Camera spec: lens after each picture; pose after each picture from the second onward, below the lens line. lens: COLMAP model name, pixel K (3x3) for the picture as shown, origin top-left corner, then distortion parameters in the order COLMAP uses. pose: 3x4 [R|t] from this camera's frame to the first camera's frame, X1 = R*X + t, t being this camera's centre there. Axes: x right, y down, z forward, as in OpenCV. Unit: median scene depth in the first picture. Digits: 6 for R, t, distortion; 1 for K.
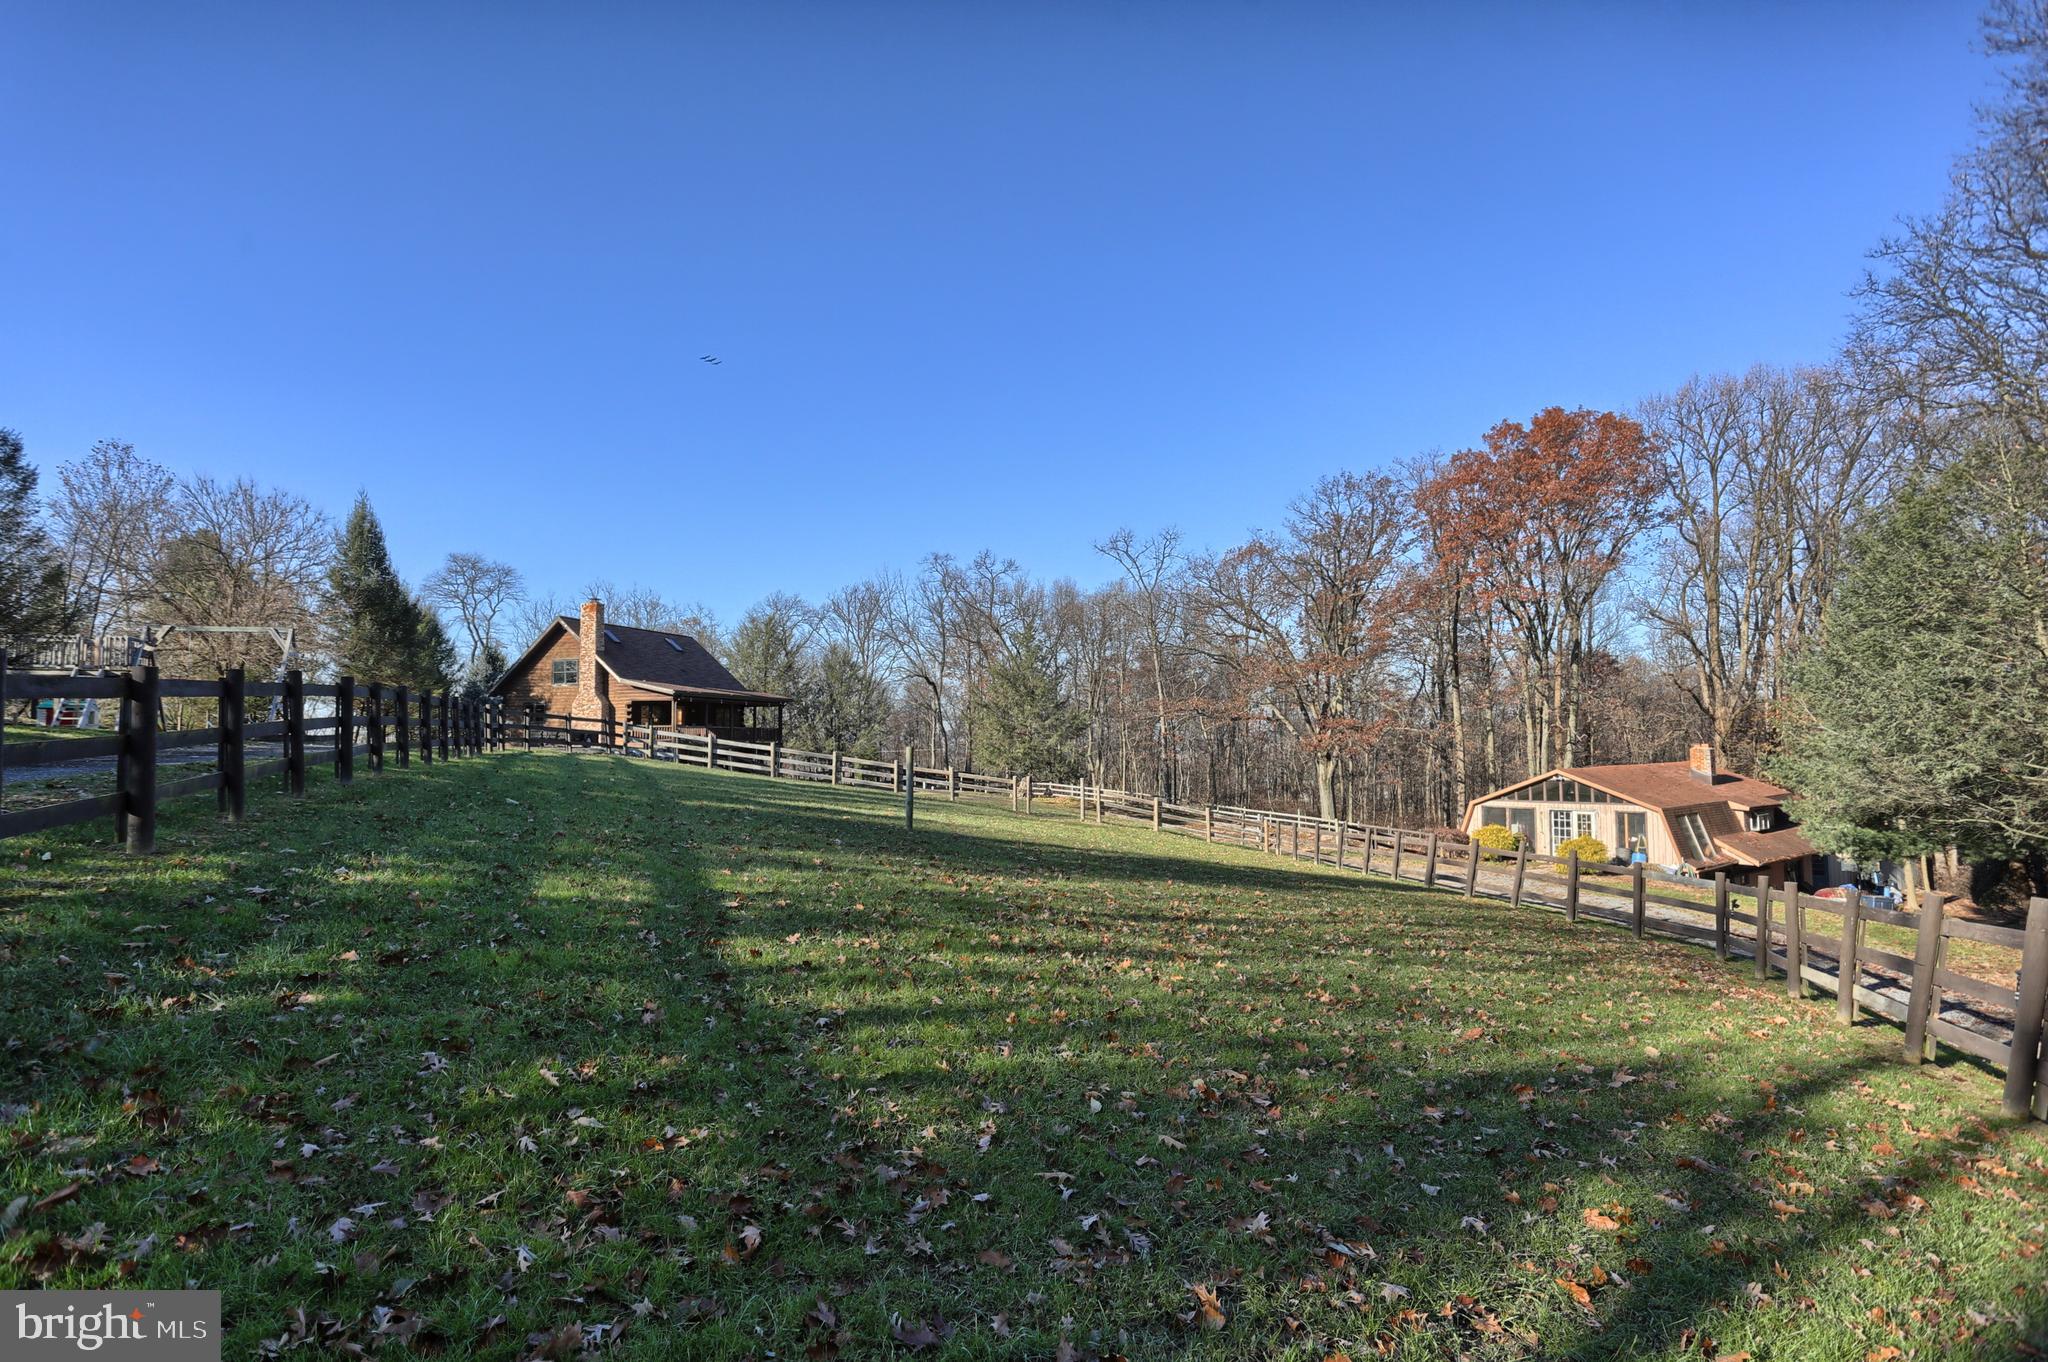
lens RADIAL K [[1063.5, 0, 1026.8], [0, 1063.5, 672.3], [0, 0, 1]] dist [-0.051651, 0.031511]
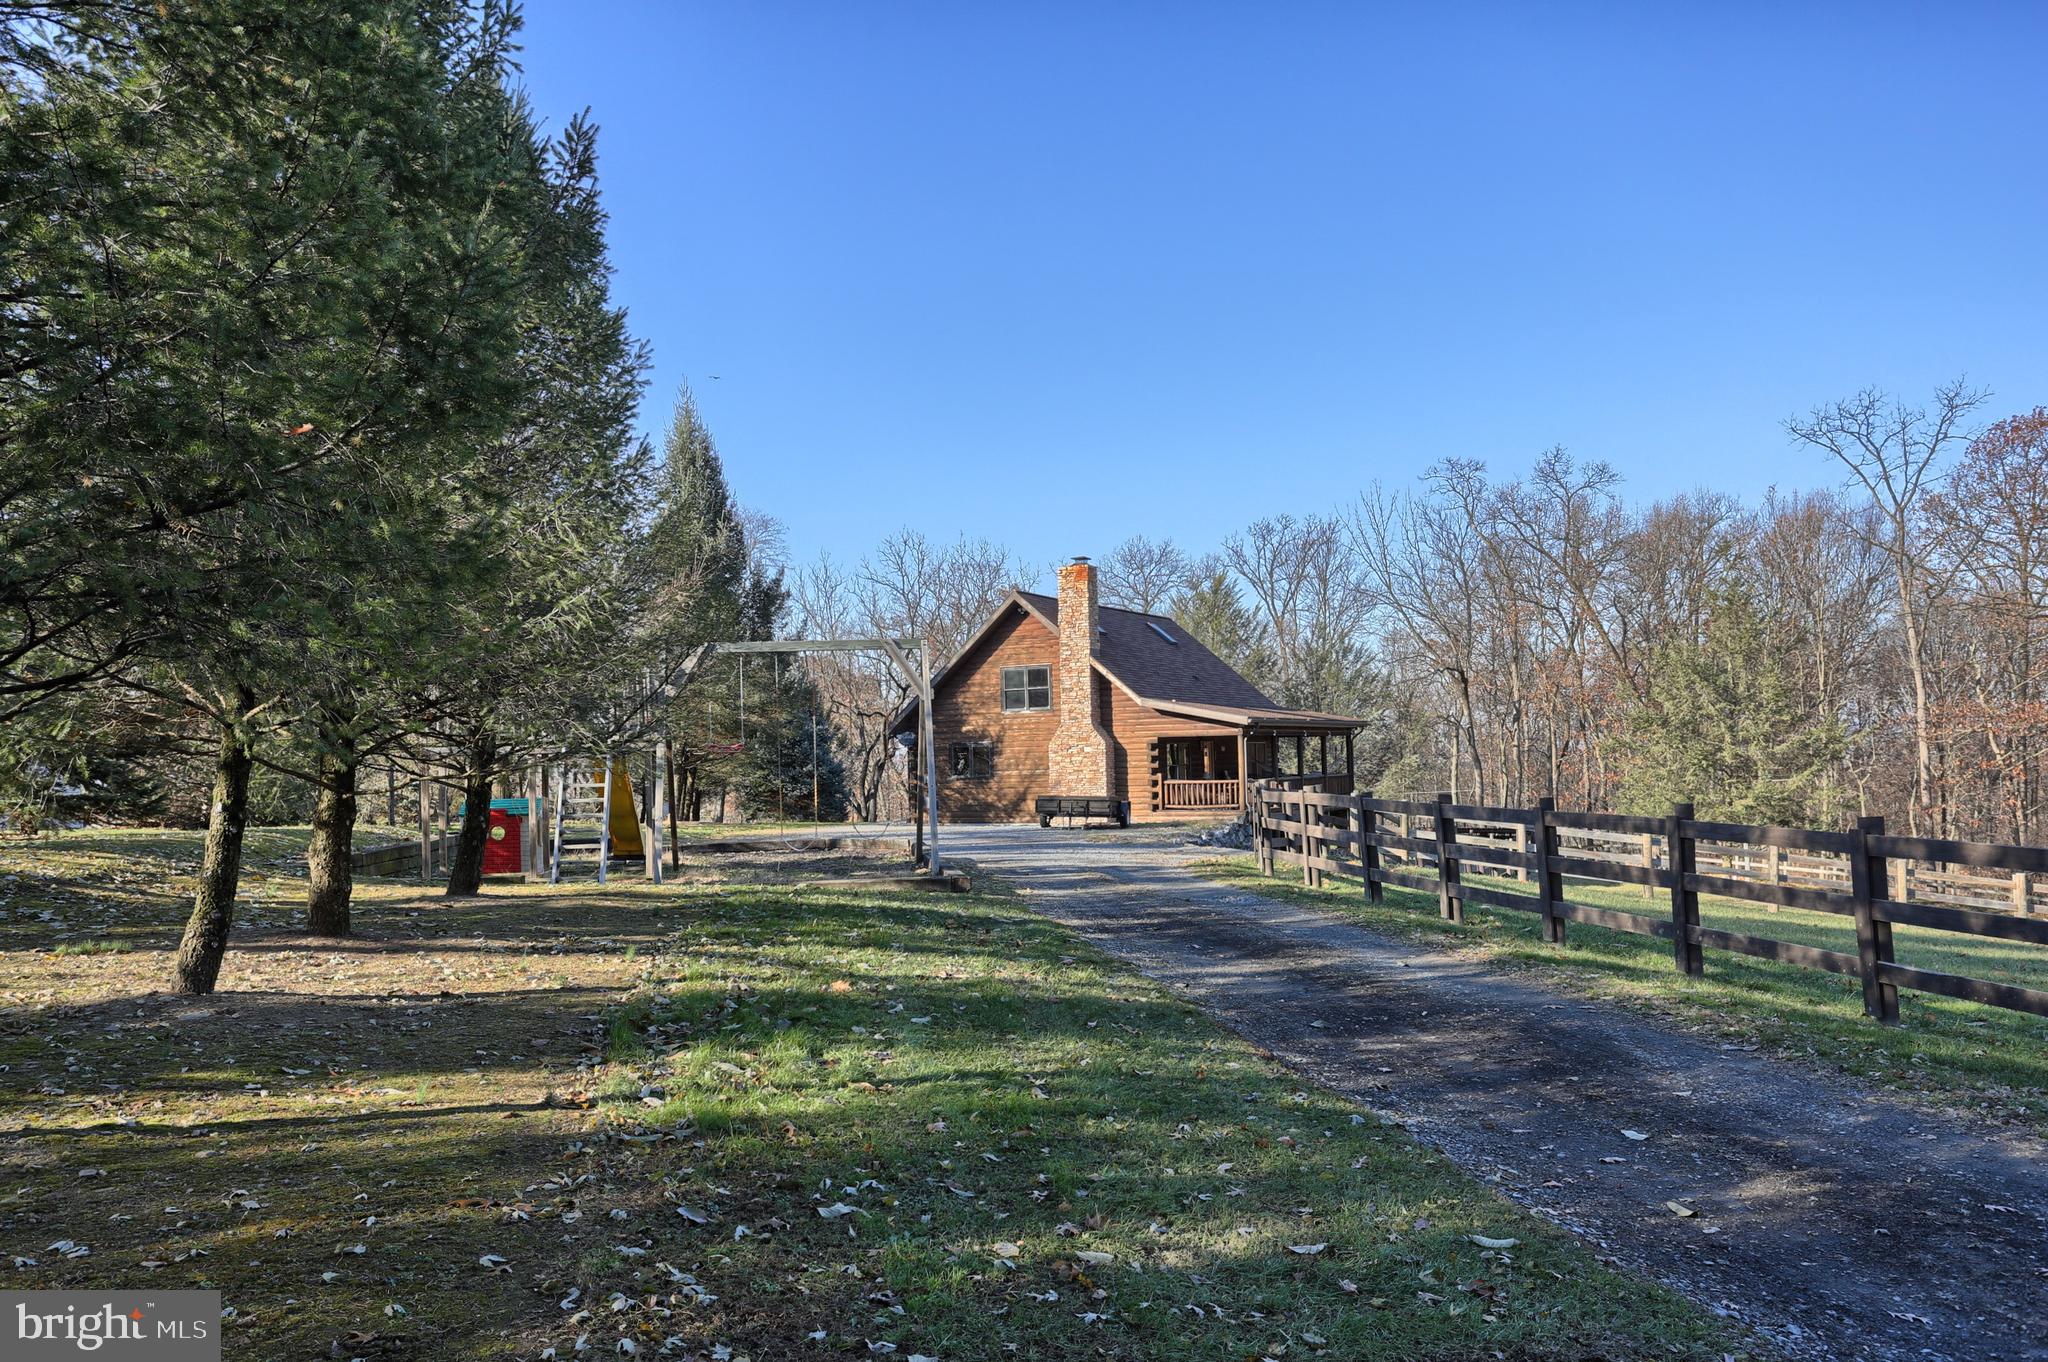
lens RADIAL K [[1599.5, 0, 1032.3], [0, 1599.5, 749.0], [0, 0, 1]] dist [-0.012263, 0.000507]
pose [[0.980946, -0.019040, -0.193344, -0.216378], [0.030231, 0.998023, 0.055098, -0.012211], [0.191912, -0.059893, 0.979583, 0.120097]]
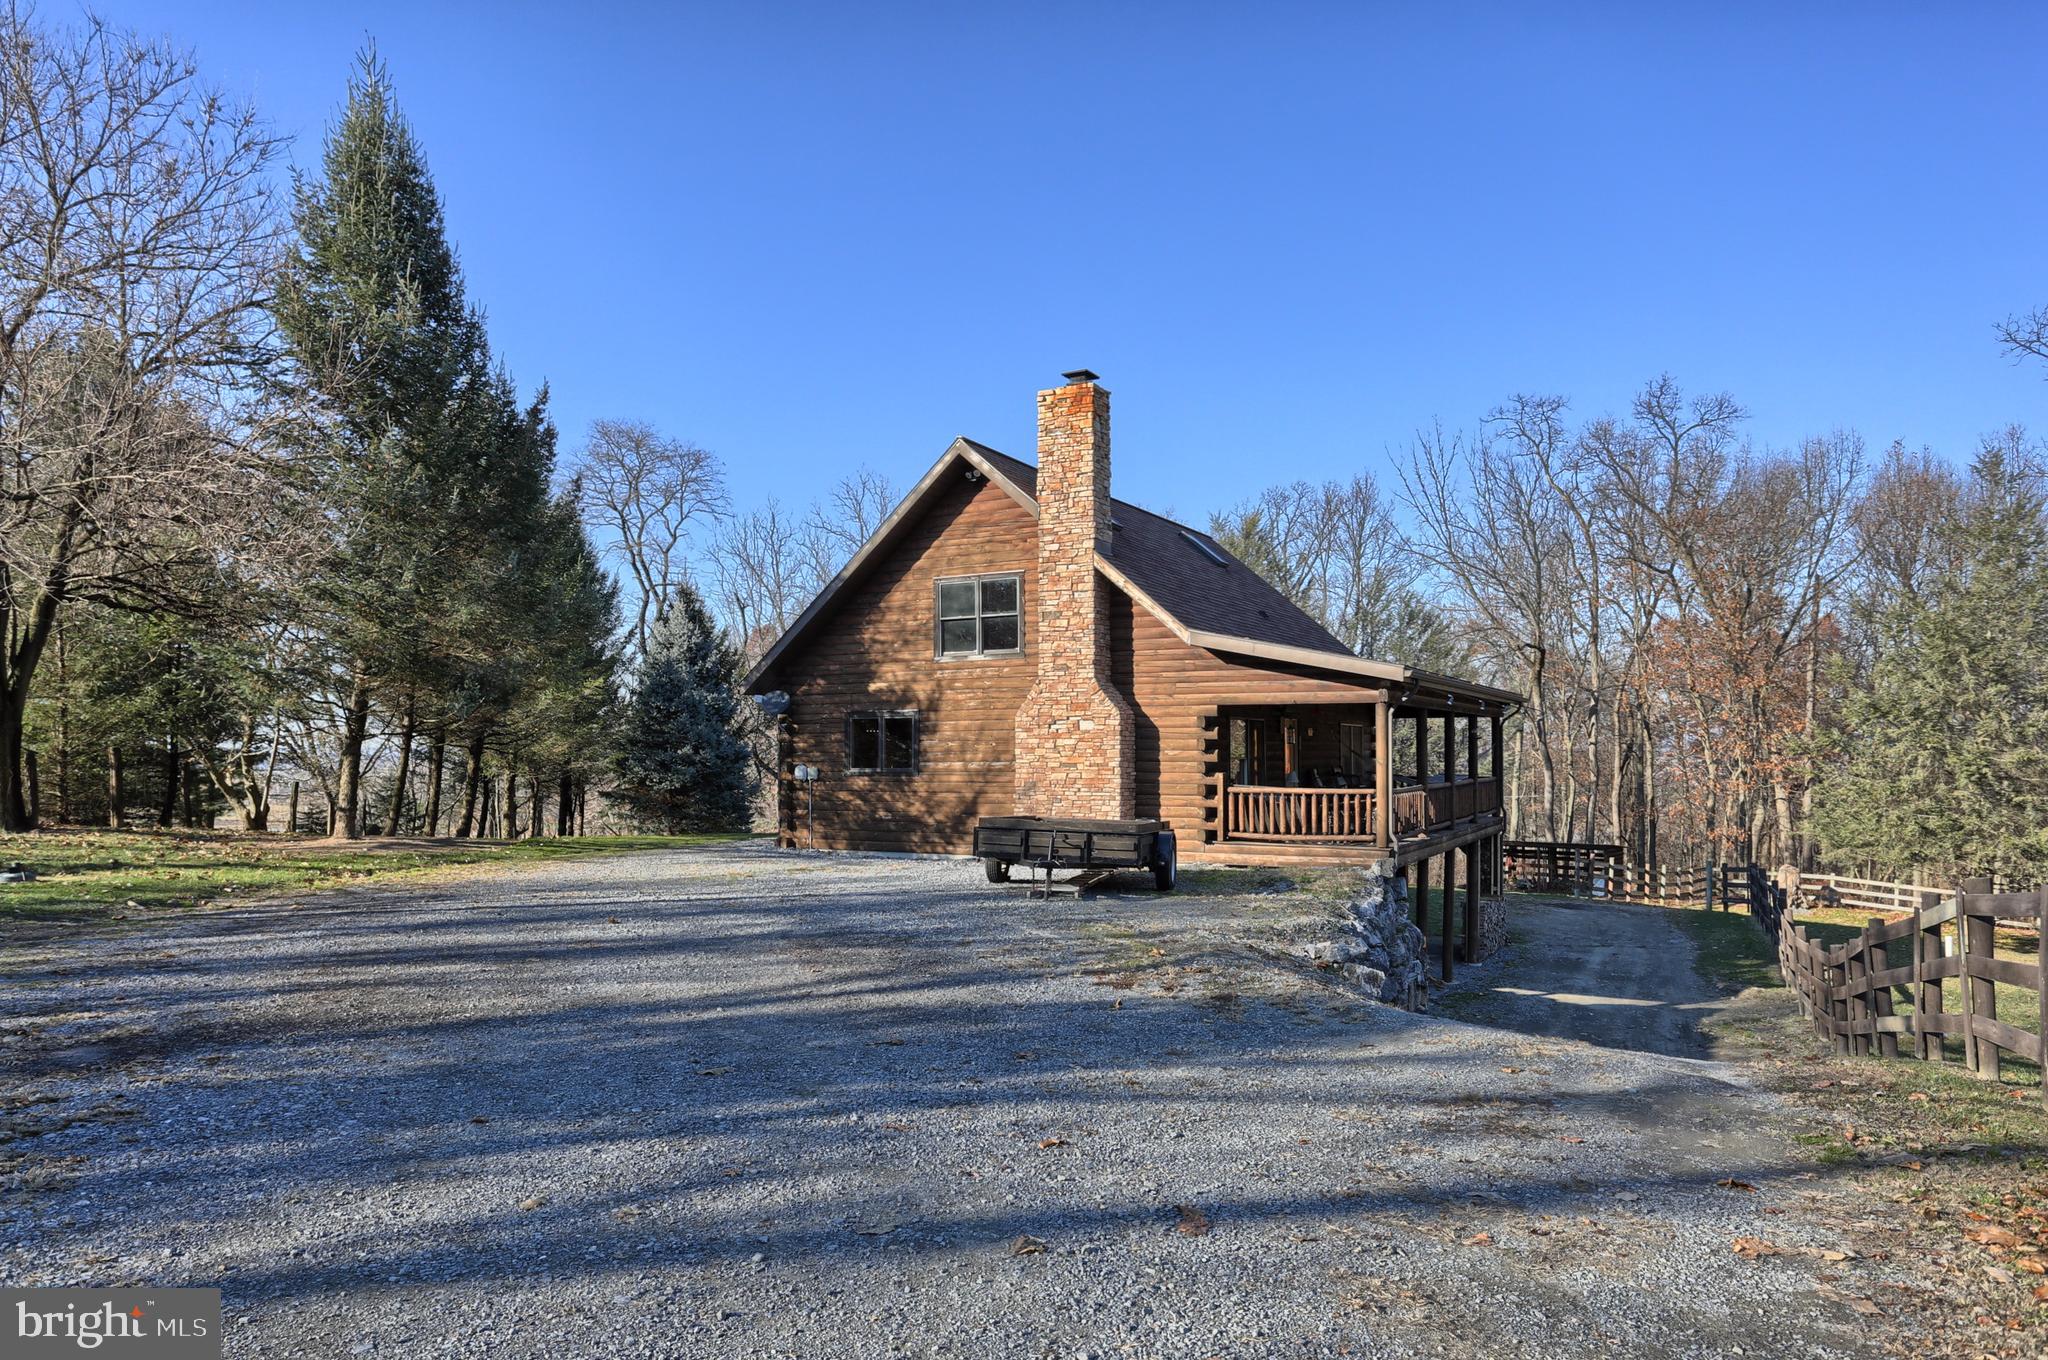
lens RADIAL K [[1399.1, 0, 1033.1], [0, 1399.1, 748.6], [0, 0, 1]] dist [-0.002625, -0.001135]
pose [[0.982135, 0.002692, -0.188159, -0.275952], [0.008940, 0.998101, 0.060944, 0.011628], [0.187965, -0.061537, 0.980246, 0.471017]]
